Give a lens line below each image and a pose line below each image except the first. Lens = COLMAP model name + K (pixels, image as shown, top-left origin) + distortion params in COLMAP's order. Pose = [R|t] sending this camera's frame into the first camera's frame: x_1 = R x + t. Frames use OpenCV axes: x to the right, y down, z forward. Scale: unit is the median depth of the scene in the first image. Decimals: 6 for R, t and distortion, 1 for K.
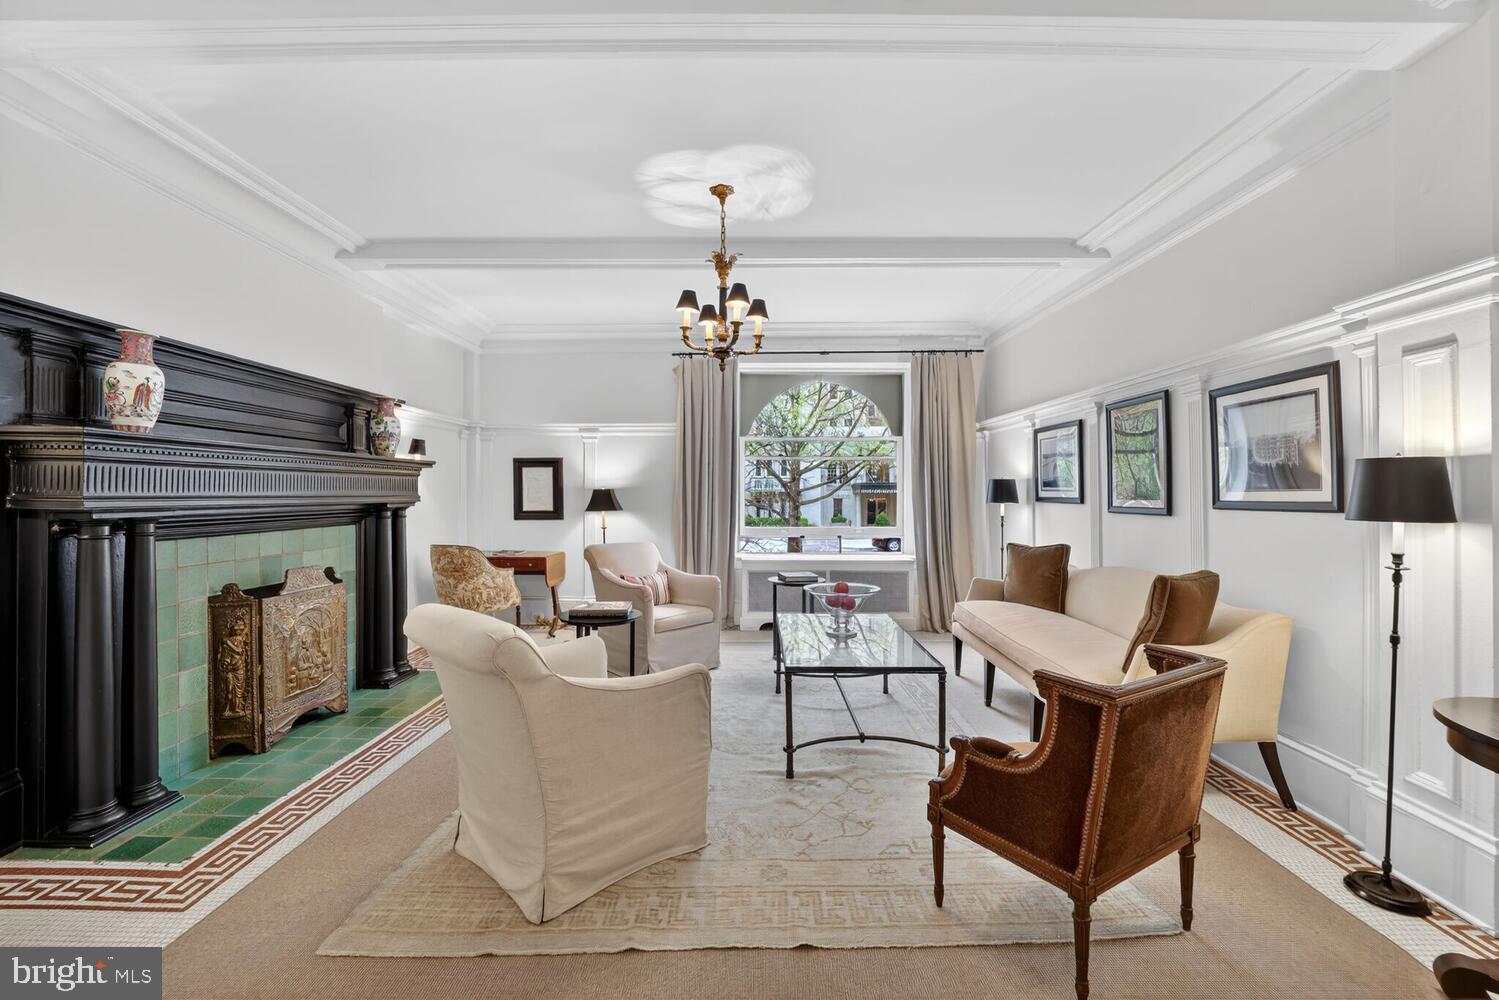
lens RADIAL K [[610.6, 0, 740.4], [0, 610.6, 490.9], [0, 0, 1]] dist [-0.019892, -0.000411]
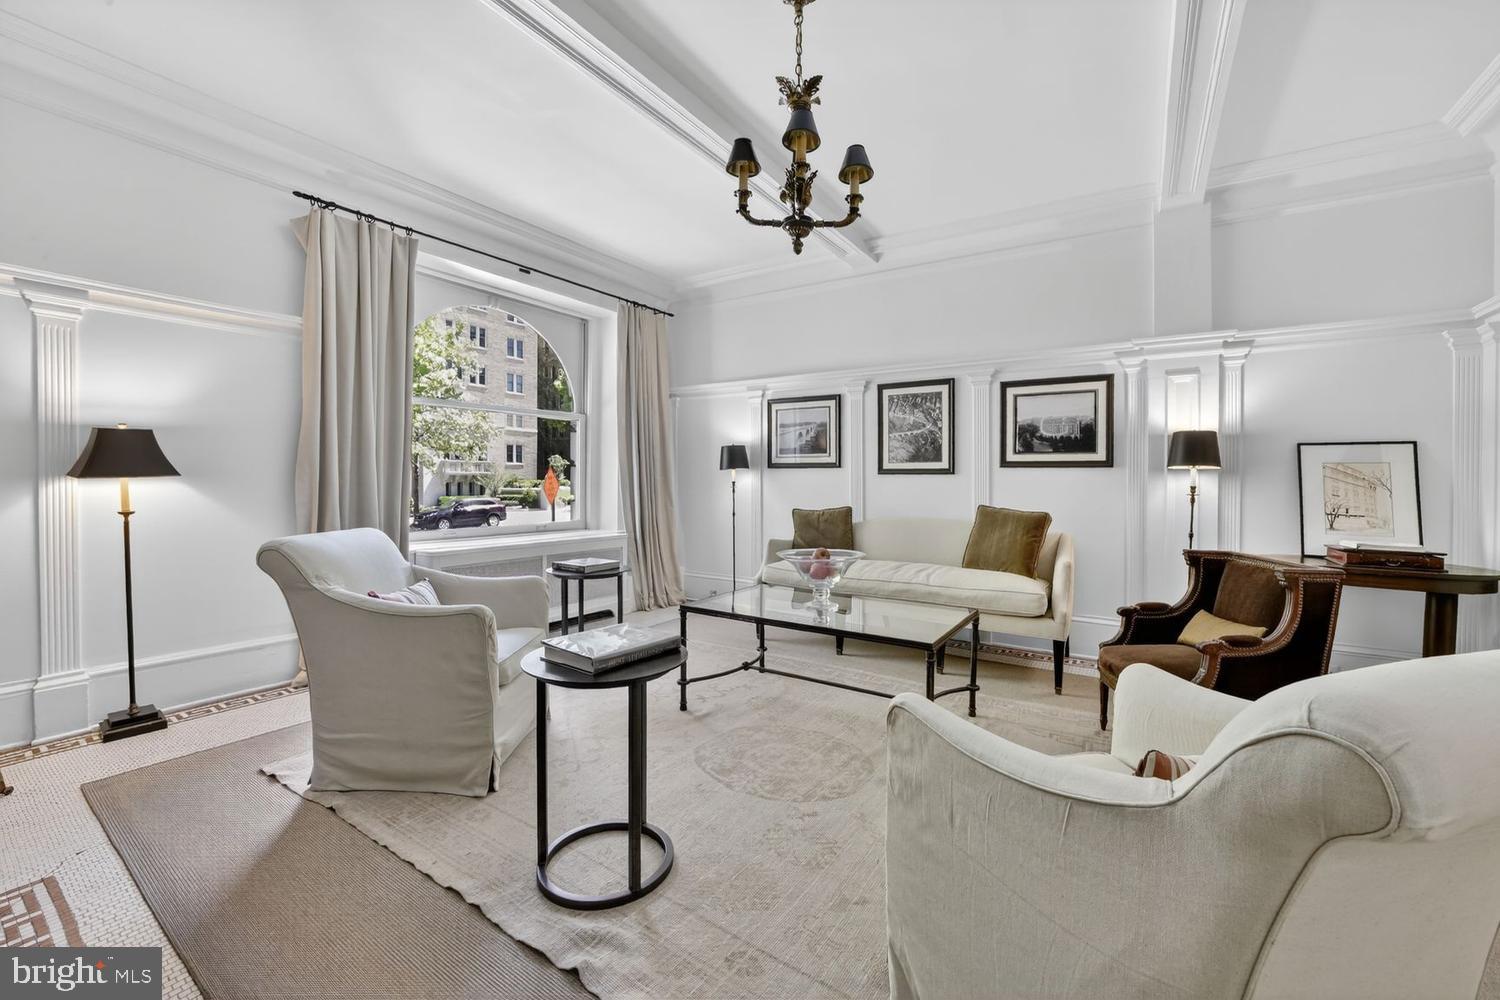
lens RADIAL K [[611.0, 0, 740.4], [0, 611.0, 484.9], [0, 0, 1]] dist [-0.019892, -0.000411]
pose [[0.538371, 0.001134, 0.842707, -0.651728], [-0.011032, 0.999923, 0.005702, 0.061139], [-0.842636, -0.012367, 0.538342, 0.674924]]
